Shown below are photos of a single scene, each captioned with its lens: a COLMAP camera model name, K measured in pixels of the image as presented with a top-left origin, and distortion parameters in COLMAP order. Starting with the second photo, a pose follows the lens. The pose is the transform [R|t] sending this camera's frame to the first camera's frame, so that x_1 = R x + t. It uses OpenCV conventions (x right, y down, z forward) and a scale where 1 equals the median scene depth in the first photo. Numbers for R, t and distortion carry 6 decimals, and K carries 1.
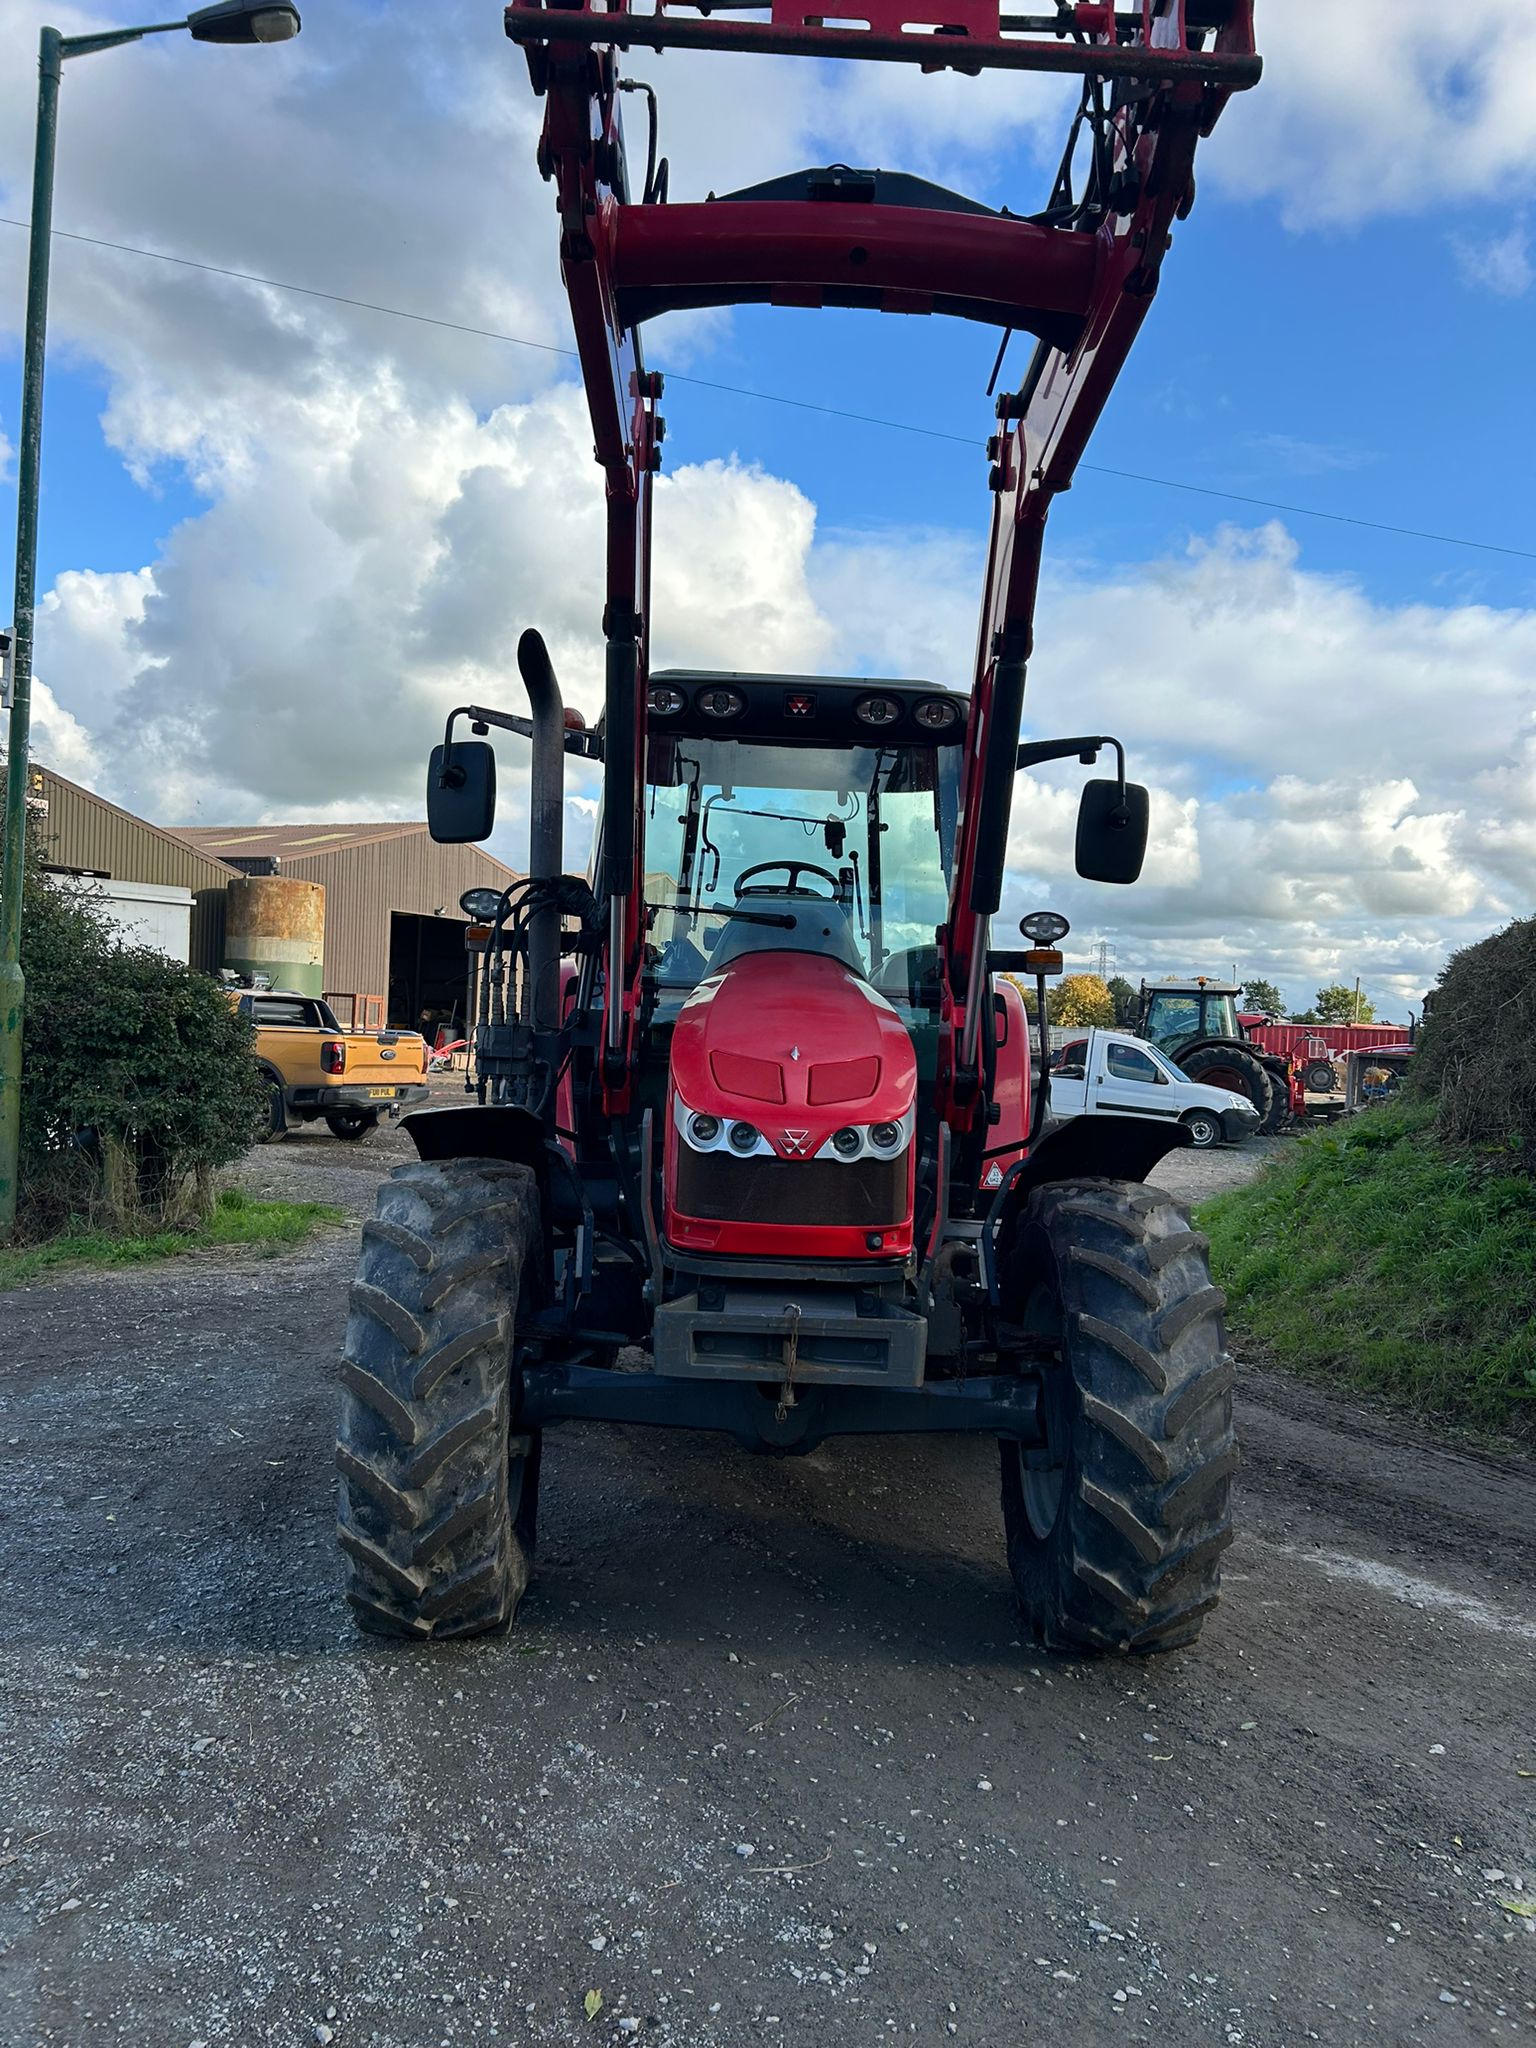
lens RADIAL K [[1587.4, 0, 763.2], [0, 1587.4, 1013.5], [0, 0, 1]] dist [0.008960, -0.002464]
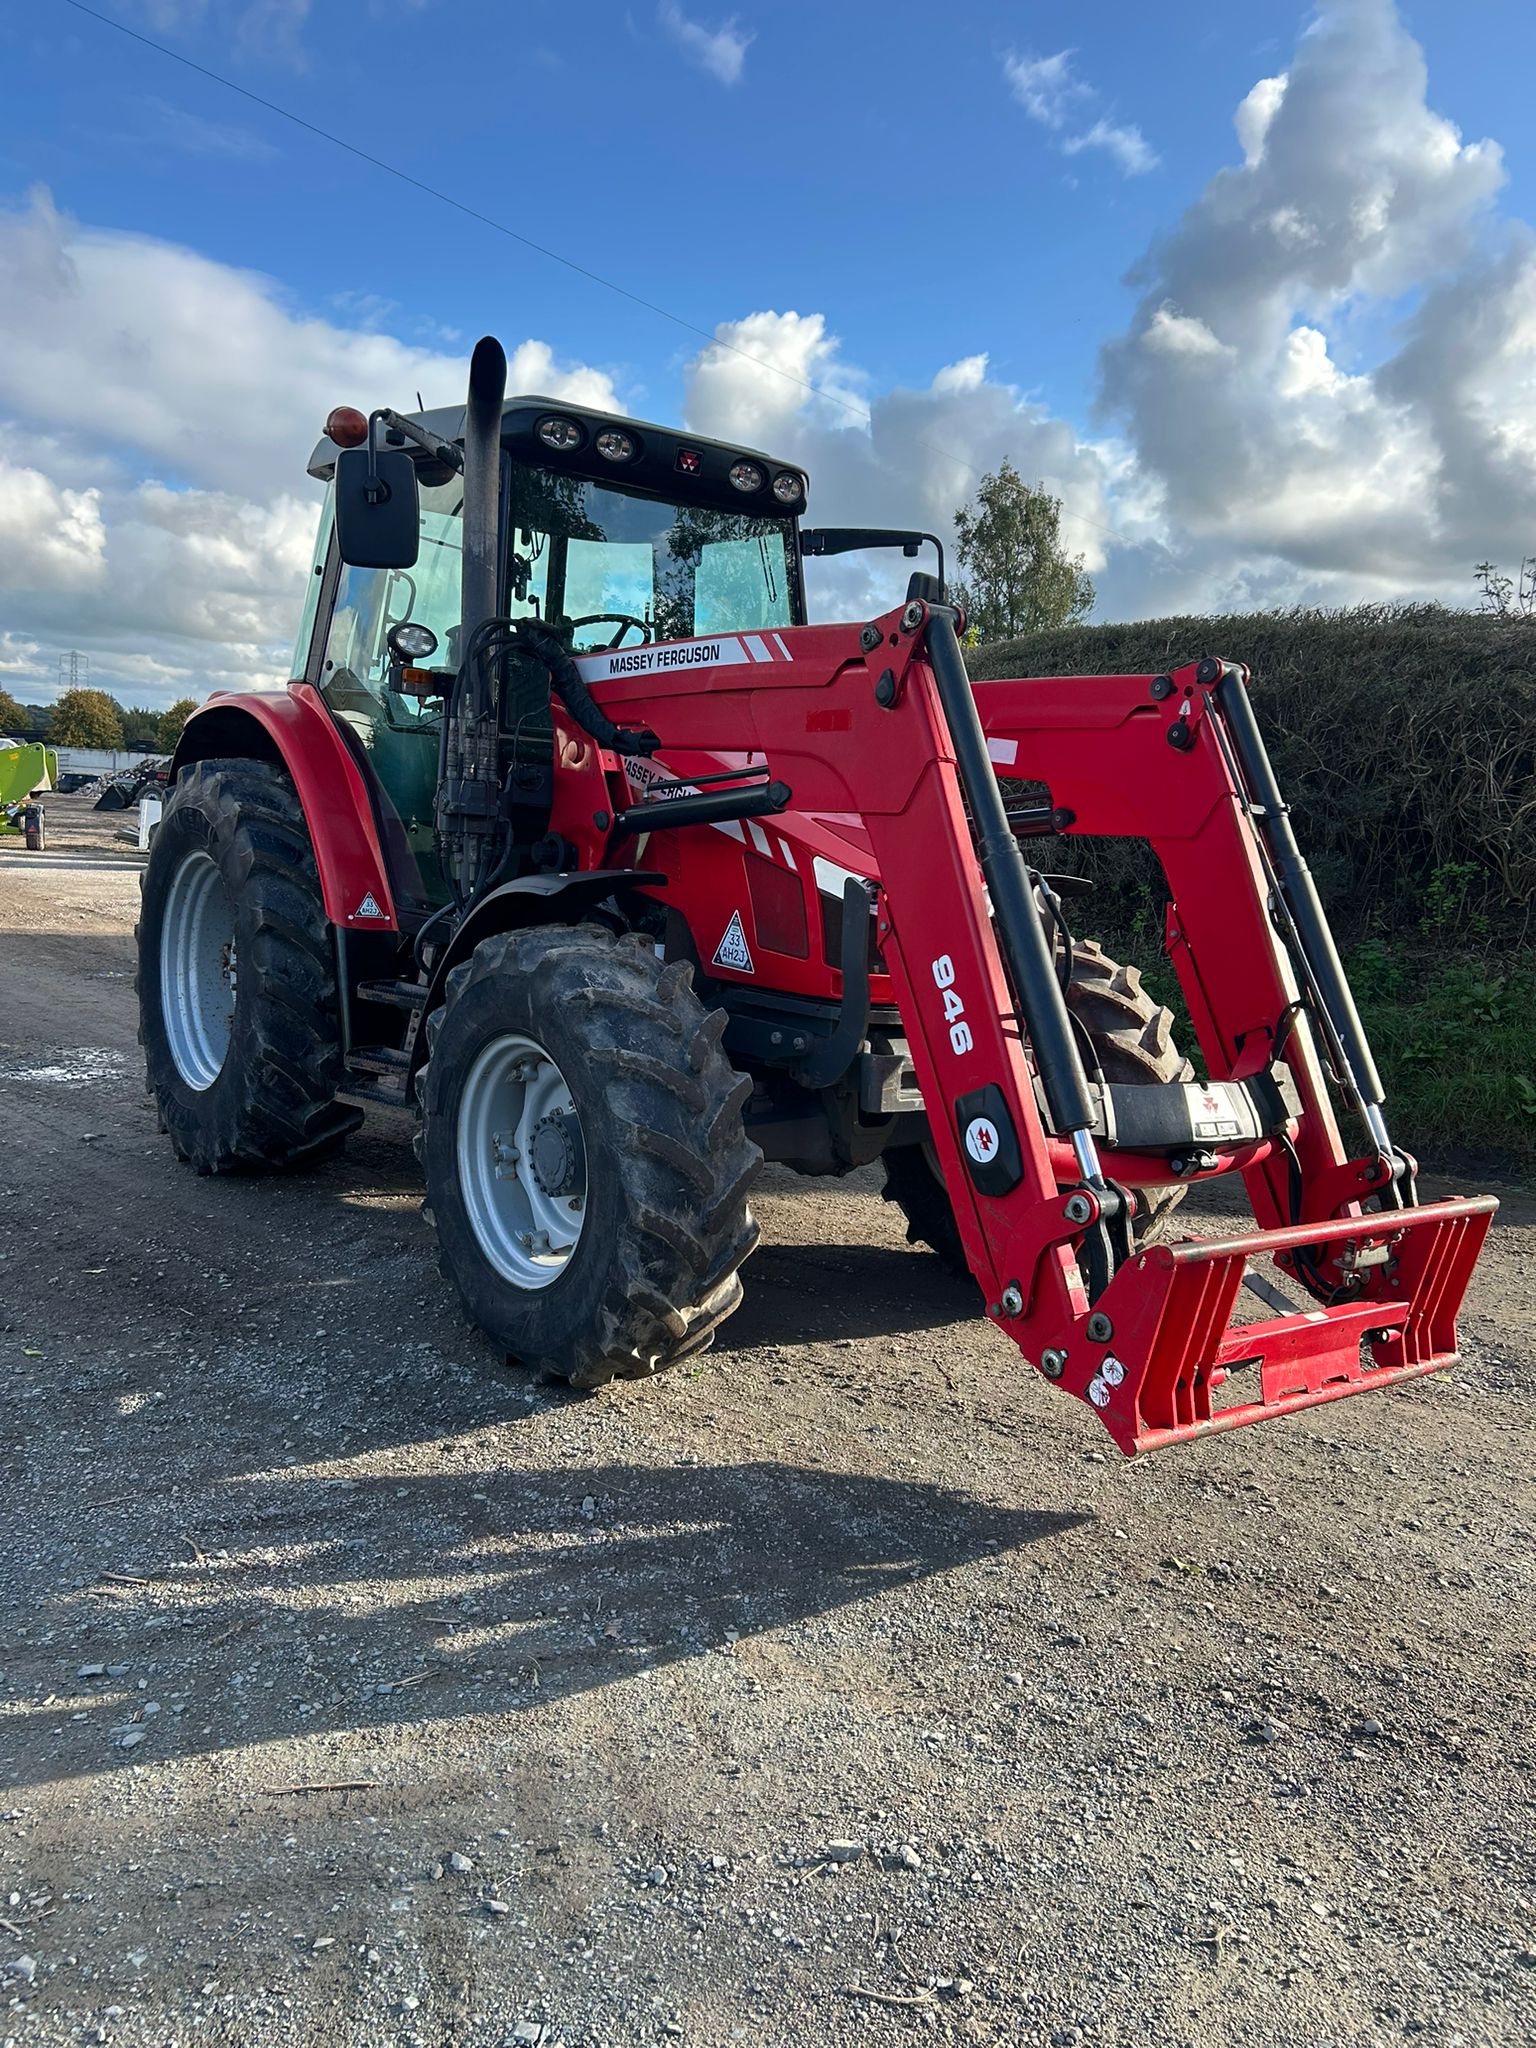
lens RADIAL K [[1587.4, 0, 758.3], [0, 1587.4, 1027.3], [0, 0, 1]] dist [0.008960, -0.002464]
pose [[0.789275, -0.066156, 0.610465, -0.582892], [-0.044446, 0.985416, 0.164253, -0.007543], [-0.612429, -0.156774, 0.774824, 0.133764]]
